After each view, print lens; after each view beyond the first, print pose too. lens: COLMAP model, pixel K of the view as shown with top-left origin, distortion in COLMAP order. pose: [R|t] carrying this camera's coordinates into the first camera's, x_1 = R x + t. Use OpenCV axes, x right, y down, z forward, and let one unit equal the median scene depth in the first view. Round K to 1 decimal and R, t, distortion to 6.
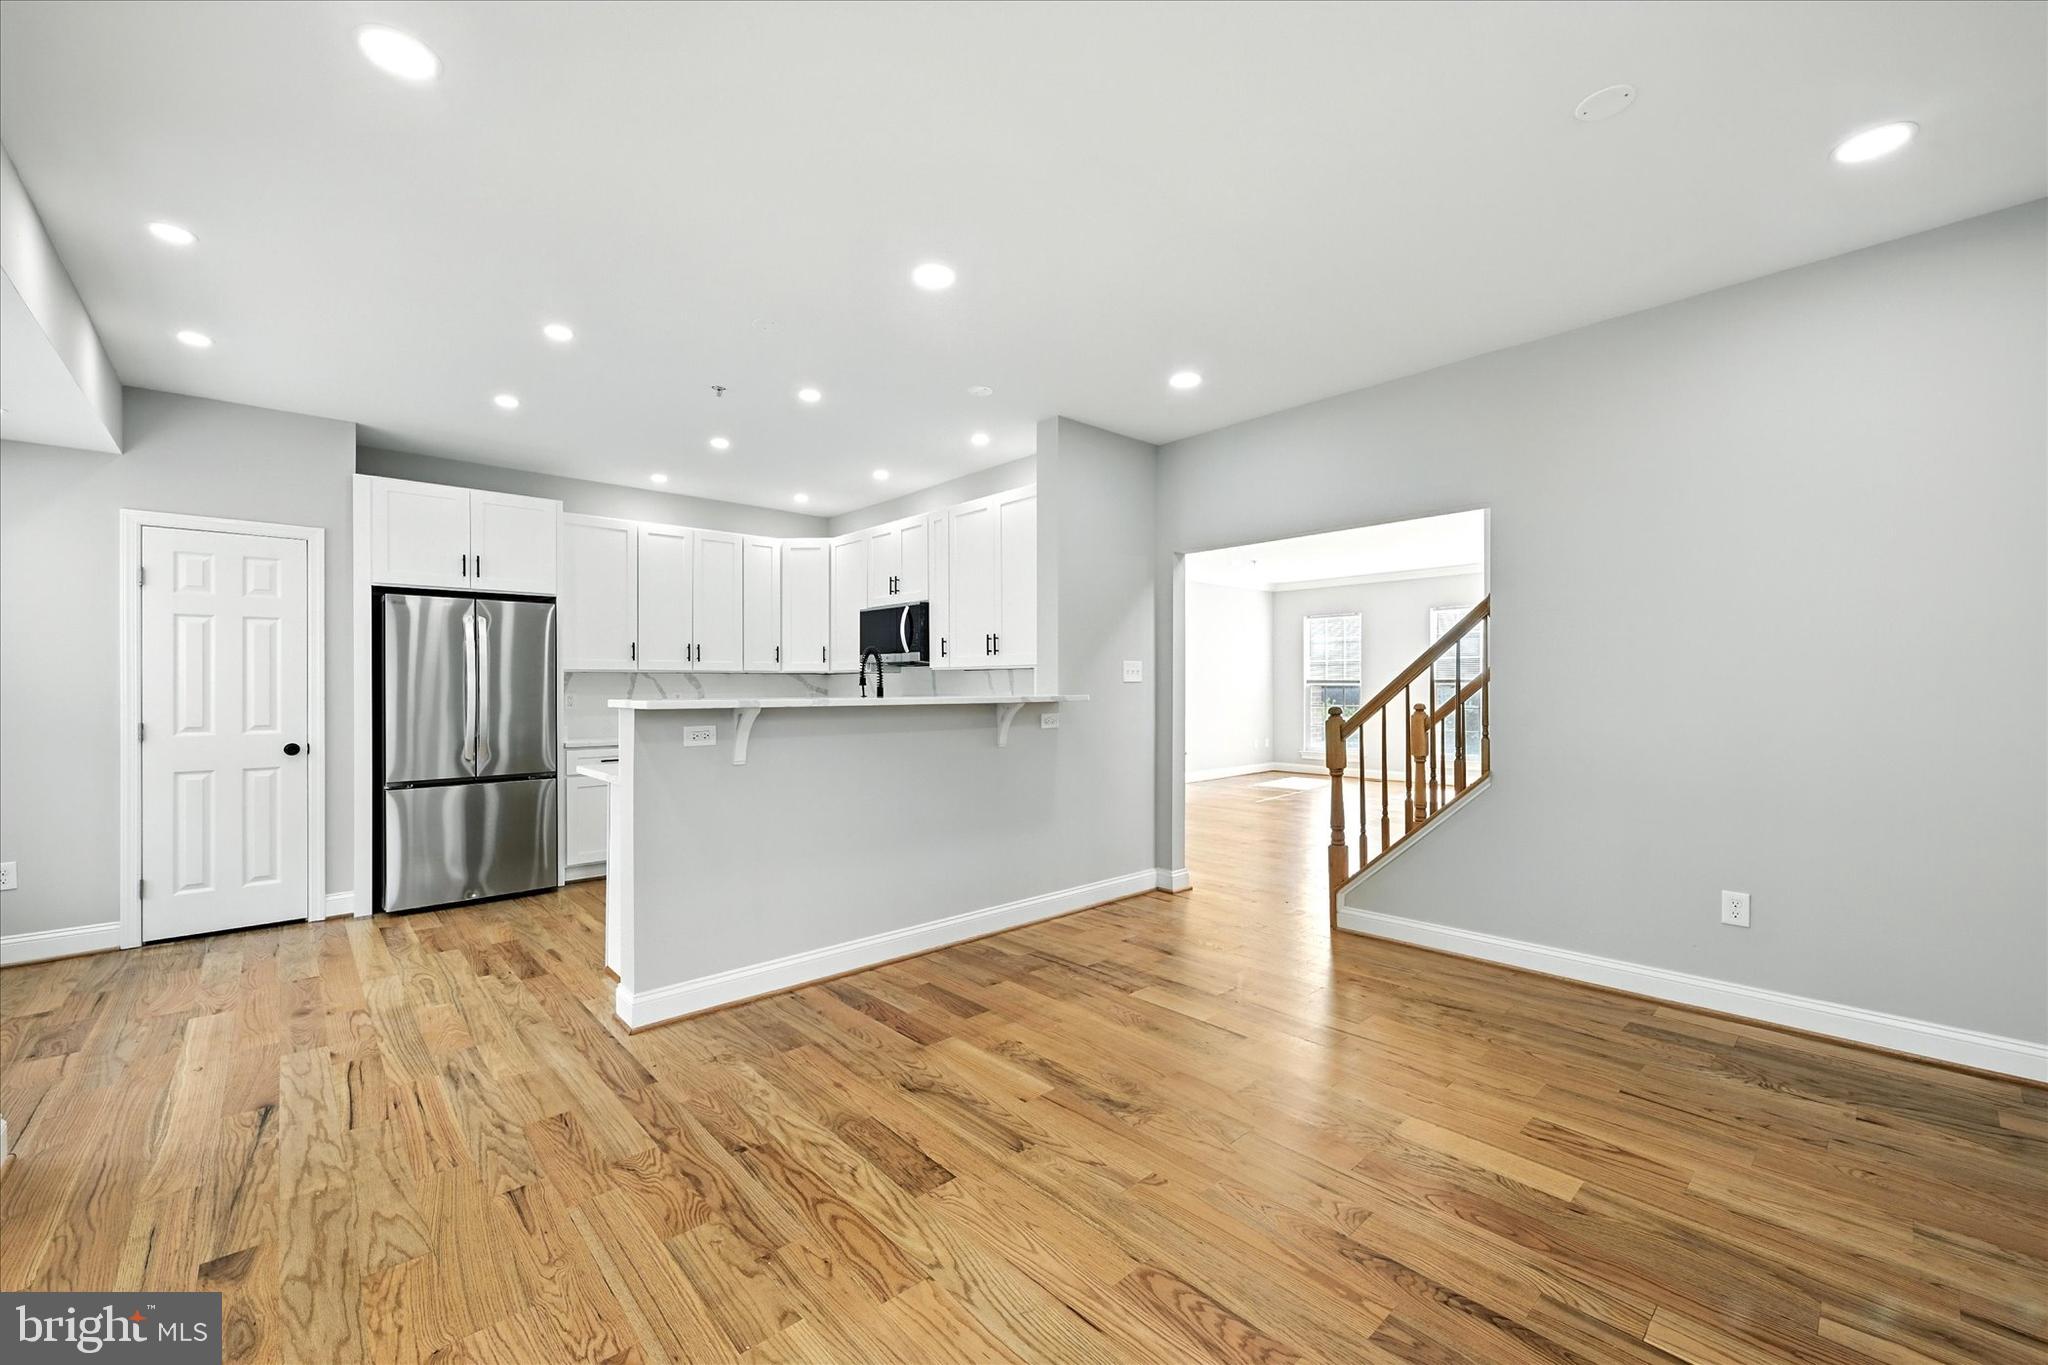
lens RADIAL K [[818.1, 0, 1019.1], [0, 818.1, 684.6], [0, 0, 1]] dist [-0.001053, 0.000100]
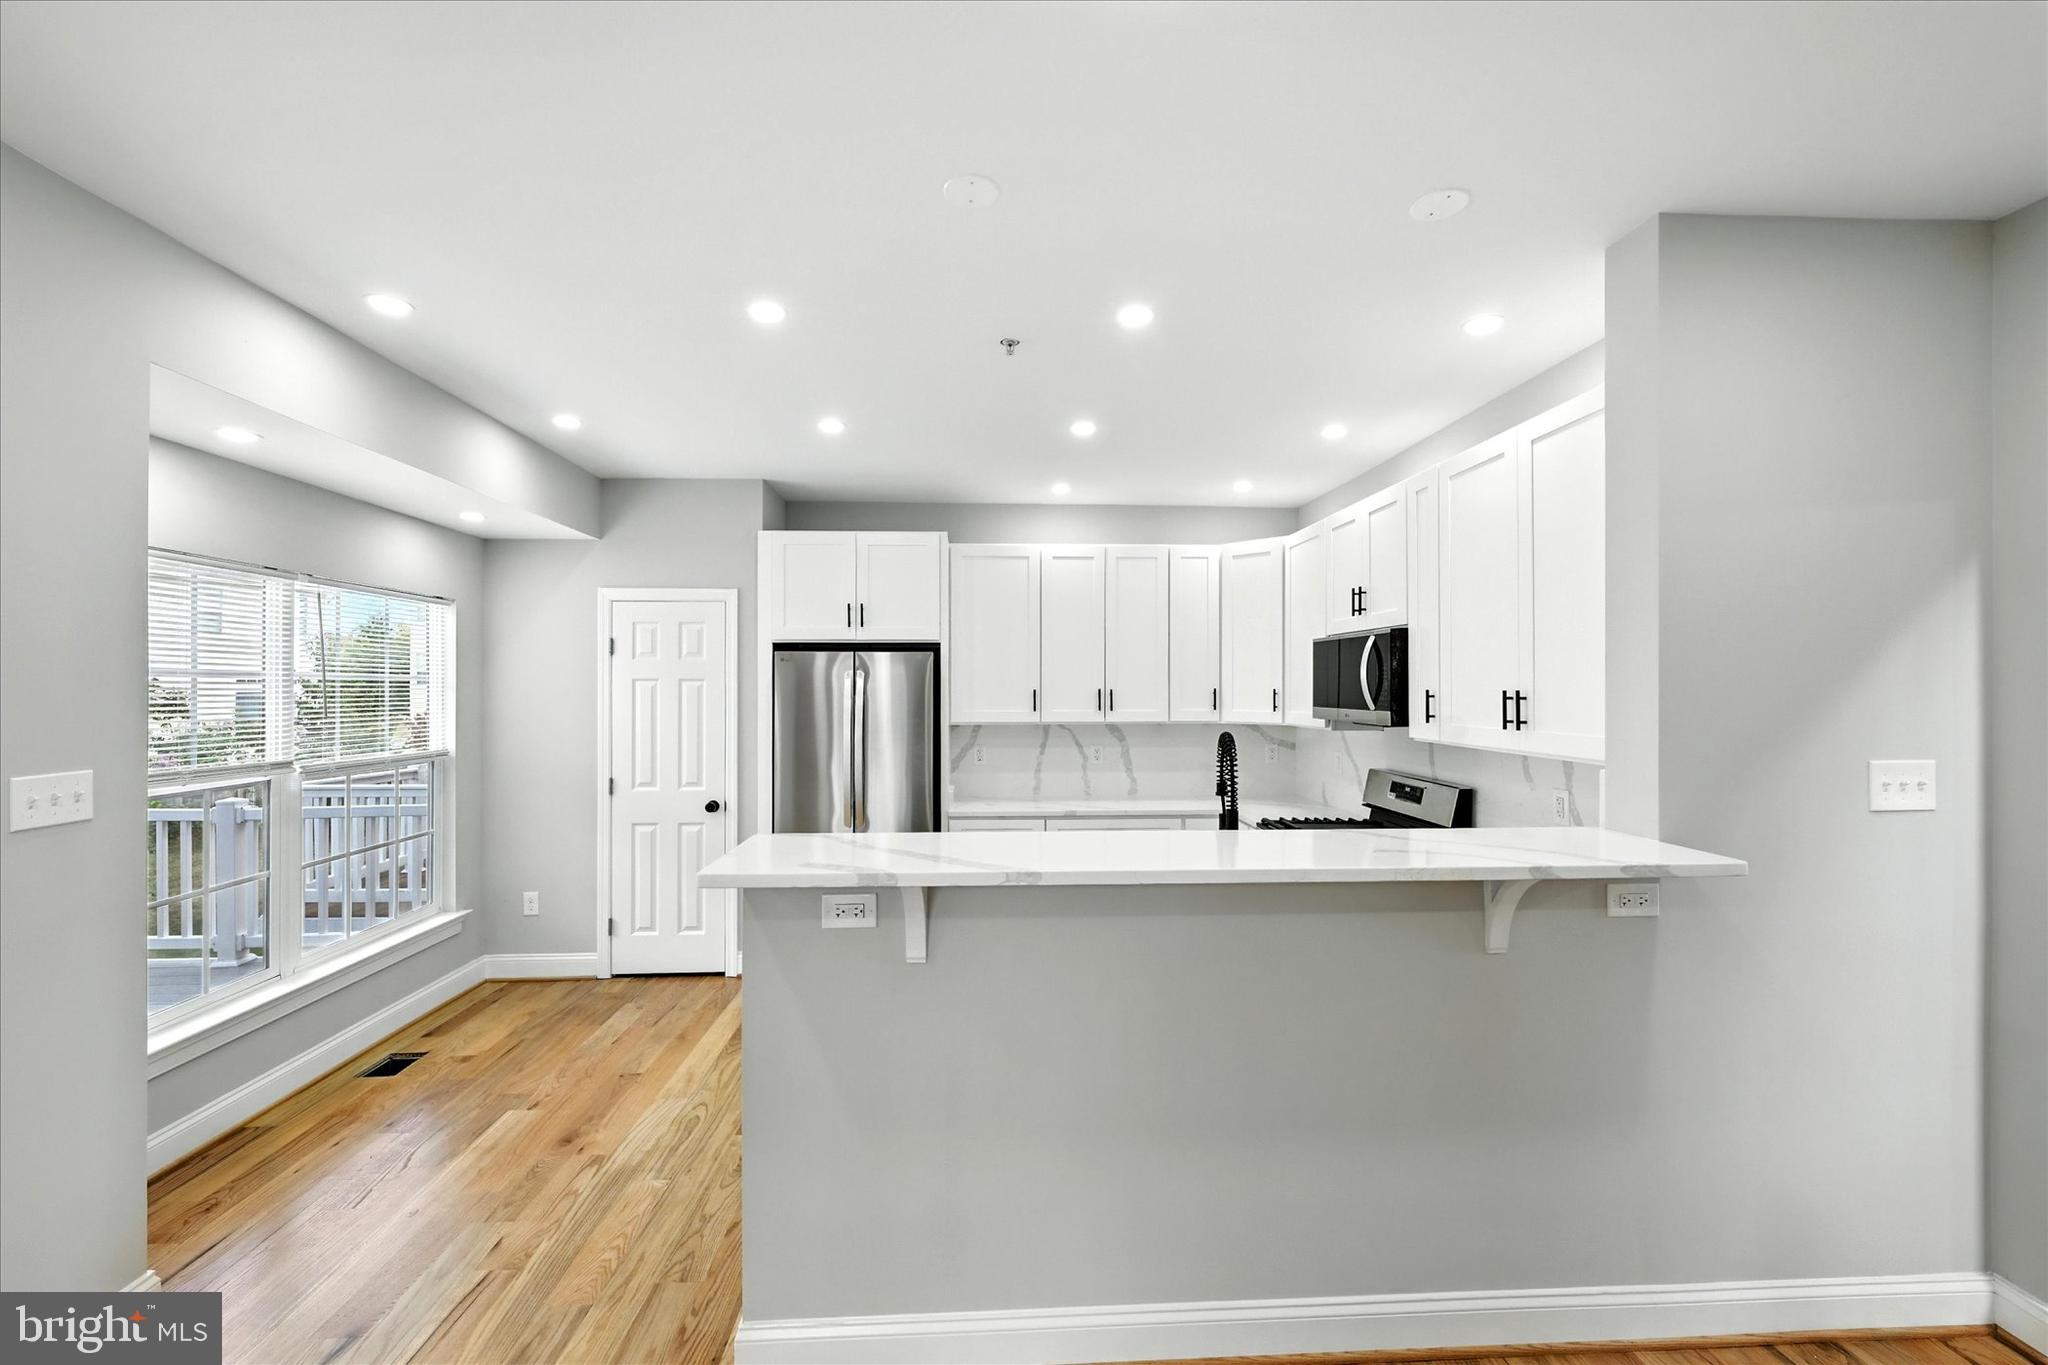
lens RADIAL K [[818.1, 0, 1020.2], [0, 818.1, 682.8], [0, 0, 1]] dist [-0.001053, 0.000100]
pose [[0.774460, -0.001171, -0.632622, 0.054597], [0.000262, 0.999999, -0.001531, -0.065936], [0.632623, 0.001020, 0.774459, 0.394087]]
